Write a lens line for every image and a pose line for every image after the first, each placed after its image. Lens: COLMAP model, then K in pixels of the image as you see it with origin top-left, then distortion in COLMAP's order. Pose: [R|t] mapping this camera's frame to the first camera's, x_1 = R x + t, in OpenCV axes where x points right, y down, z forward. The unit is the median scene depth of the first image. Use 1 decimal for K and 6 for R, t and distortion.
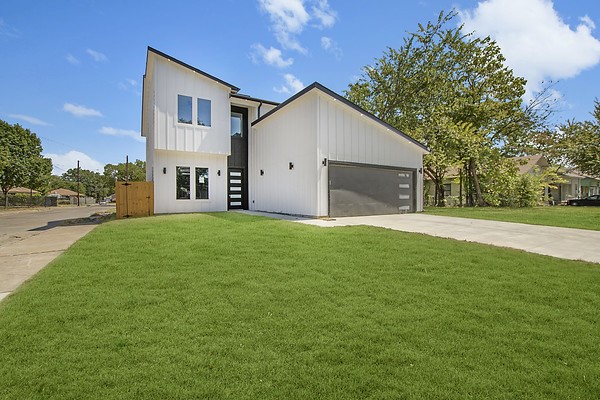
lens RADIAL K [[265.5, 0, 299.3], [0, 265.5, 199.1], [0, 0, 1]] dist [-0.003748, -0.000390]
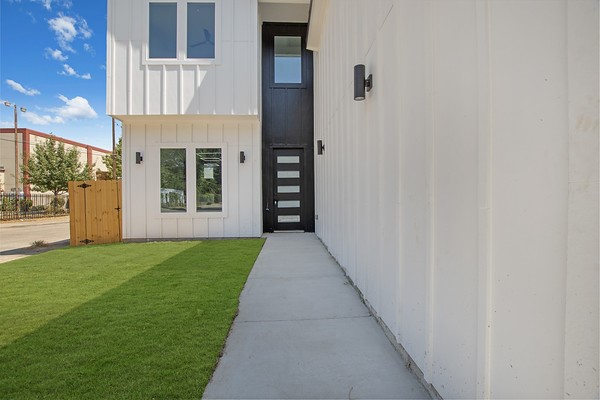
lens RADIAL K [[265.5, 0, 297.6], [0, 265.5, 194.7], [0, 0, 1]] dist [-0.003748, -0.000390]
pose [[0.870118, -0.004823, -0.492821, 0.019533], [0.003212, 0.999986, -0.004115, -0.025981], [0.492834, 0.001997, 0.870121, 0.569173]]
